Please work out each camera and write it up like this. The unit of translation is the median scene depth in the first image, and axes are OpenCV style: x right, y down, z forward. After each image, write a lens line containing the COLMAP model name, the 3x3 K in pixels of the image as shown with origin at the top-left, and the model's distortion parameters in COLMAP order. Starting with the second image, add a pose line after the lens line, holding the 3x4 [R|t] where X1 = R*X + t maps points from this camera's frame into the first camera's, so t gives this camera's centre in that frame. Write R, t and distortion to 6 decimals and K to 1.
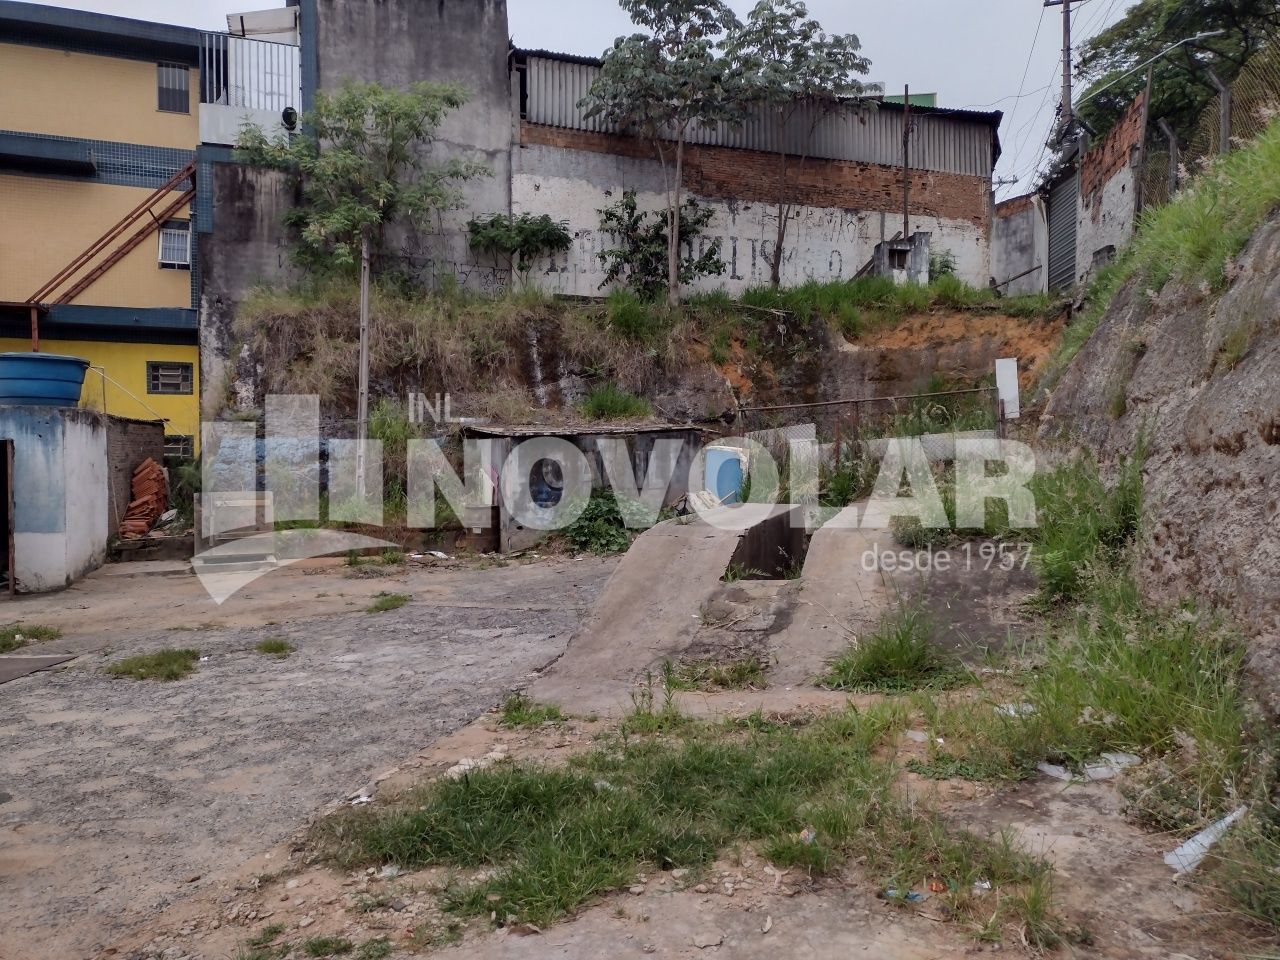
lens RADIAL K [[956.7, 0, 640.8], [0, 956.7, 475.5], [0, 0, 1]] dist [0.075956, -0.092517]
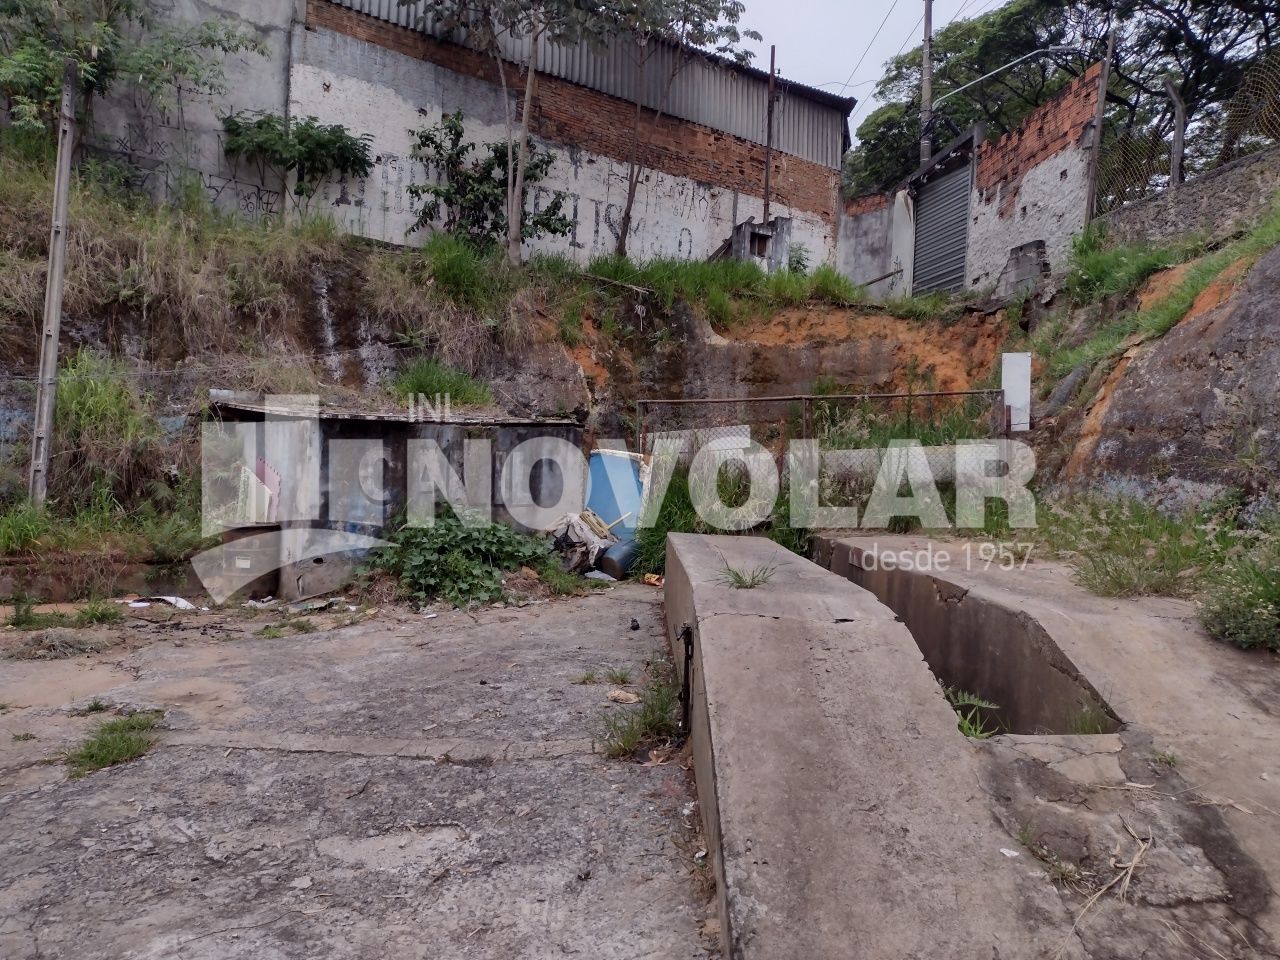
lens RADIAL K [[956.7, 0, 646.0], [0, 956.7, 472.9], [0, 0, 1]] dist [0.075956, -0.092517]
pose [[0.956677, 0.041466, 0.288185, -0.080080], [-0.037581, 0.999113, -0.019004, -0.000359], [-0.288717, 0.007350, 0.957386, 0.238057]]
